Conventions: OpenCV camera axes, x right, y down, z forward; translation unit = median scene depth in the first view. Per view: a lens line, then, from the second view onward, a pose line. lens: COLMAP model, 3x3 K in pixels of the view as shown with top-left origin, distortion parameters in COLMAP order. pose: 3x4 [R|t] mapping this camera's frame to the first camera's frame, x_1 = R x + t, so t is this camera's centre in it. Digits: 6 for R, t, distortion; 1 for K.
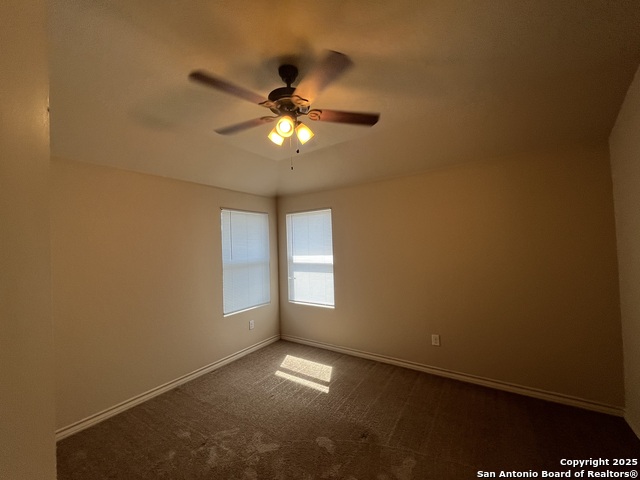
lens RADIAL K [[257.7, 0, 319.5], [0, 257.7, 240.2], [0, 0, 1]] dist [-0.001712, -0.000335]
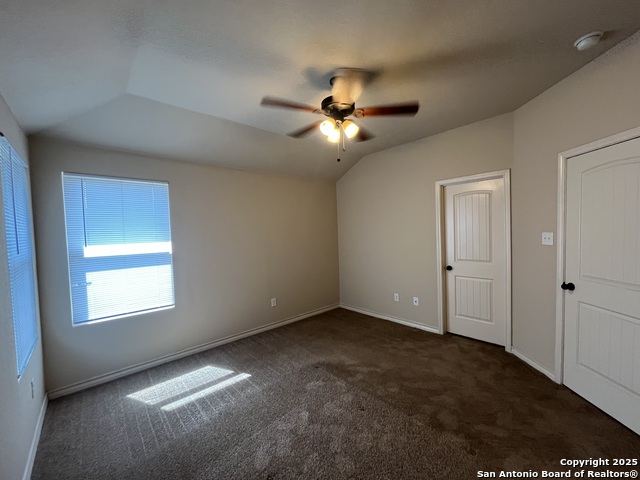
lens RADIAL K [[257.7, 0, 319.5], [0, 257.7, 240.2], [0, 0, 1]] dist [-0.001712, -0.000335]
pose [[0.236949, -0.011616, 0.971453, -0.618662], [-0.002106, 0.999920, 0.012470, 0.041443], [-0.971520, -0.005001, 0.236906, 0.365240]]
